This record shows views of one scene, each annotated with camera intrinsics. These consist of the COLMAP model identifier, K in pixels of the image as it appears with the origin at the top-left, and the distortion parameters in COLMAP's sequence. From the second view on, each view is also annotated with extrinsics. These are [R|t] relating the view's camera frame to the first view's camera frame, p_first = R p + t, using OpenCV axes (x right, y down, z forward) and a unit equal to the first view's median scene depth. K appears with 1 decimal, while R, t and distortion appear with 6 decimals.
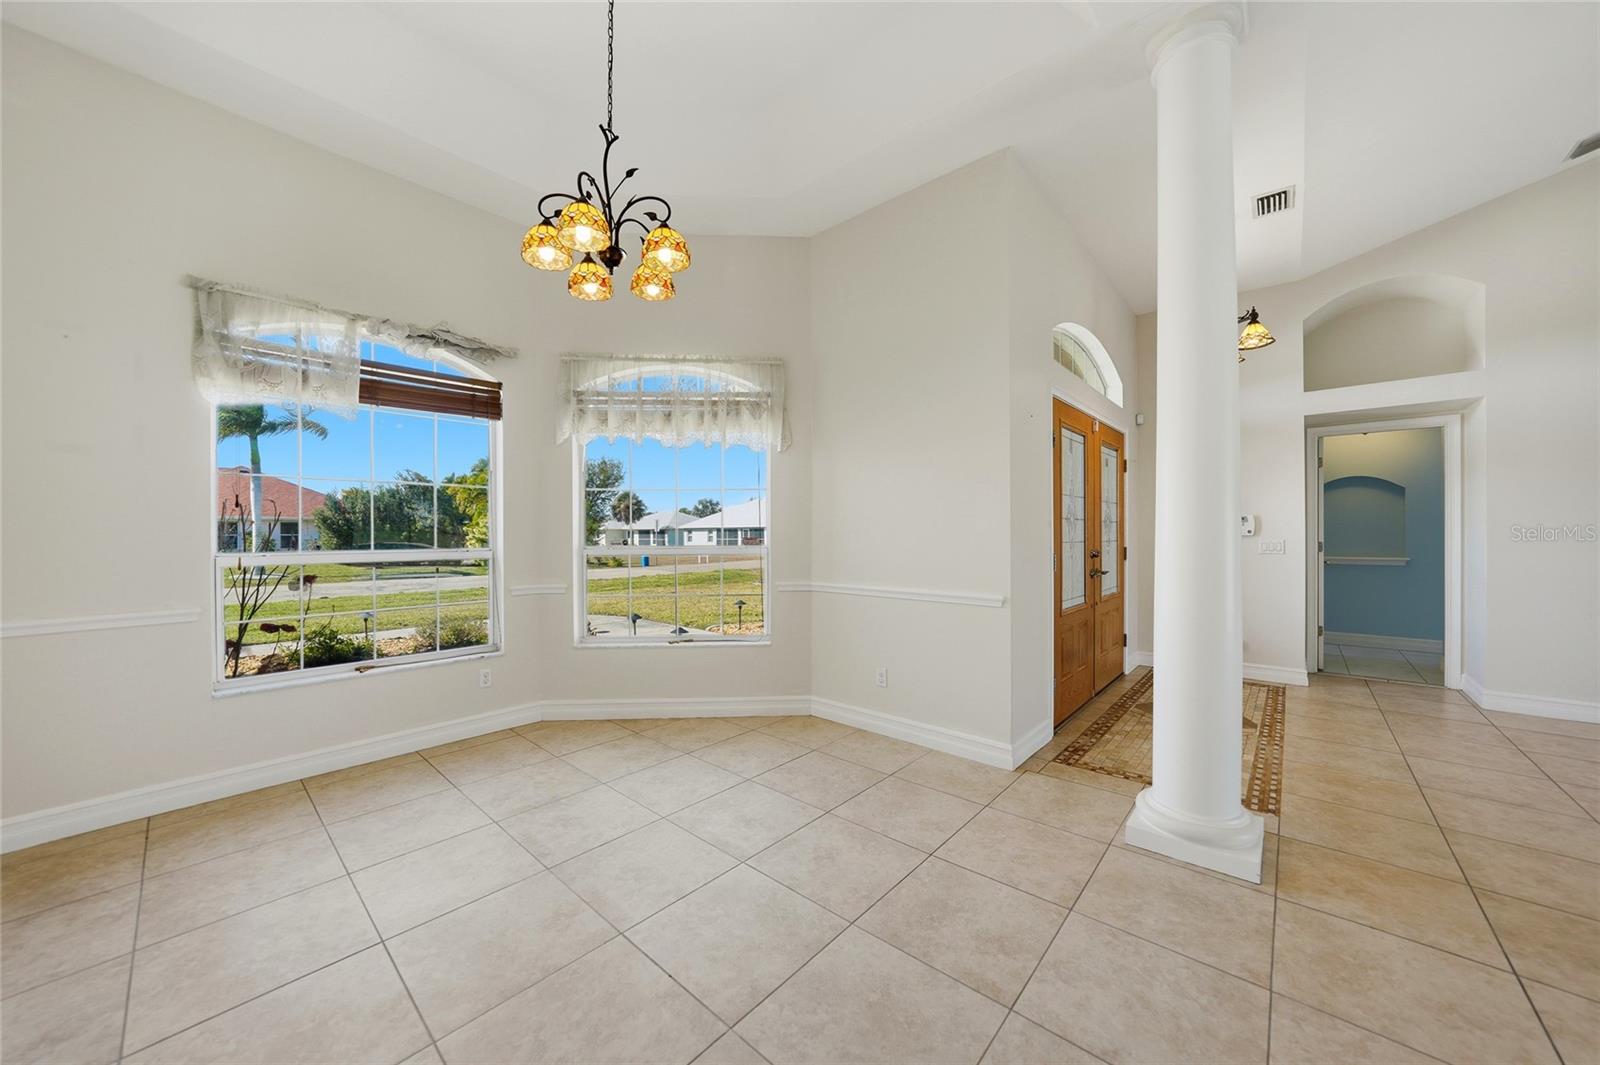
lens RADIAL K [[560.7, 0, 800.6], [0, 560.7, 531.1], [0, 0, 1]] dist [-0.022372, 0.004675]
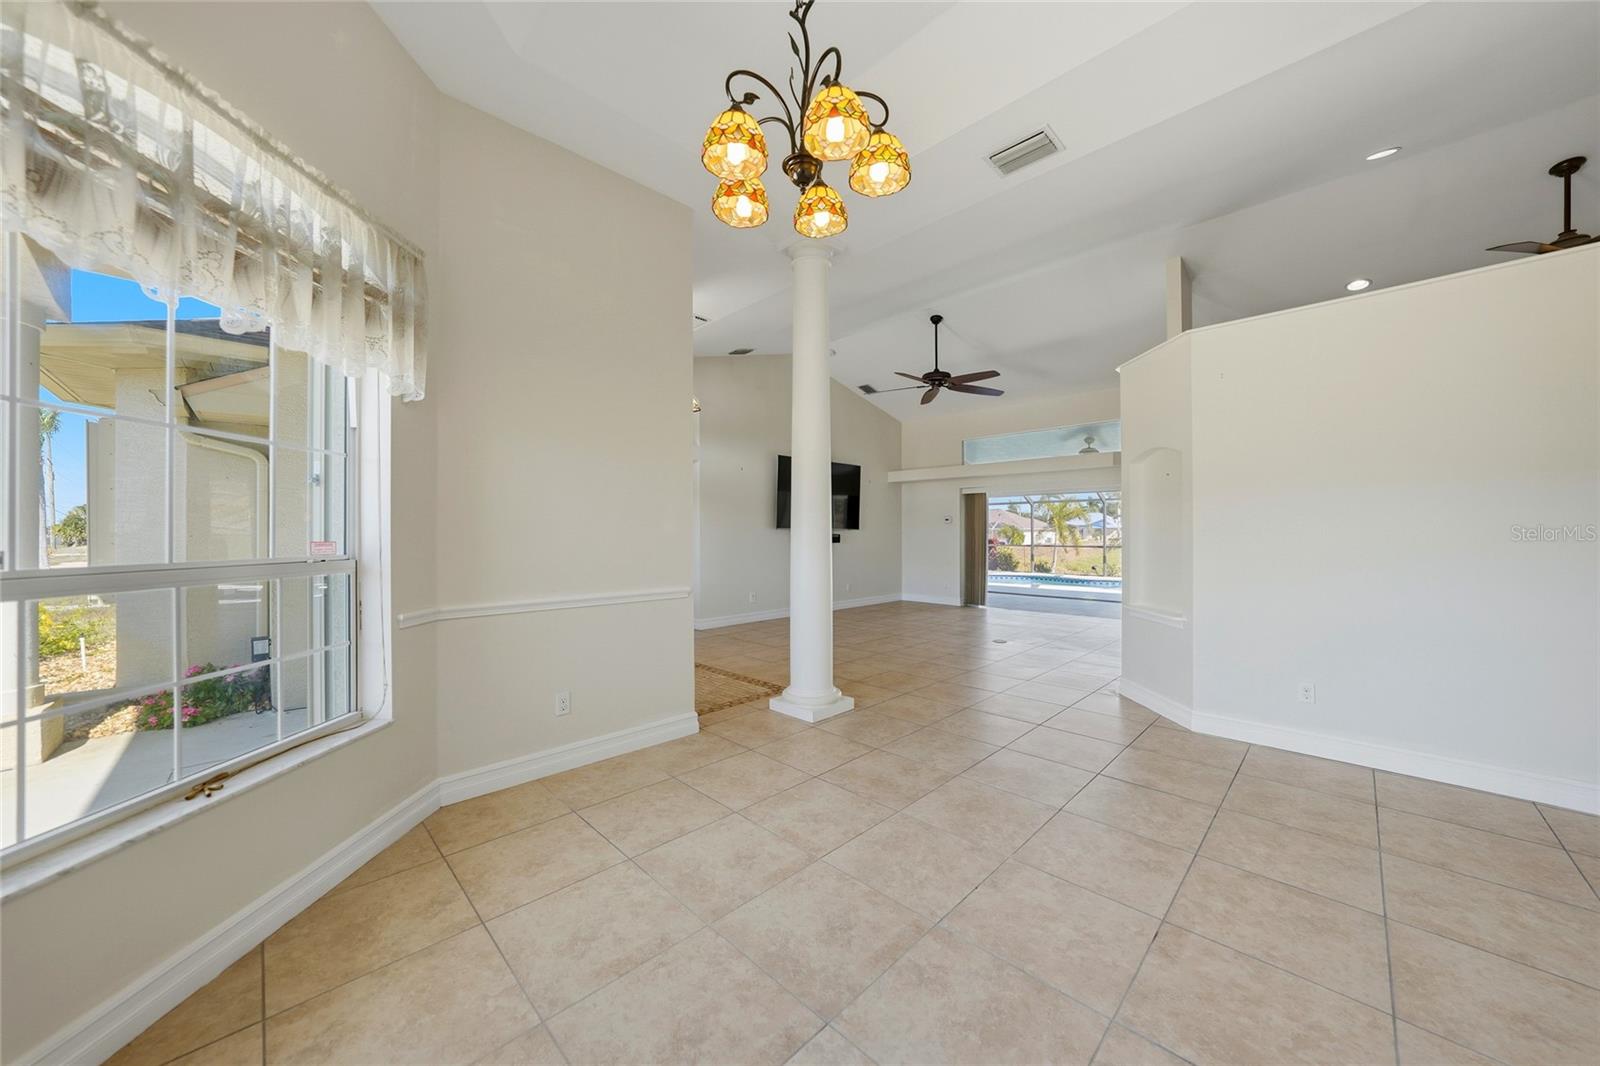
lens RADIAL K [[560.7, 0, 807.7], [0, 560.7, 532.0], [0, 0, 1]] dist [-0.022372, 0.004675]
pose [[0.062824, 0.001945, 0.998023, -0.662654], [-0.003822, 0.999991, -0.001708, 0.001188], [-0.998017, -0.003707, 0.062831, 0.567883]]
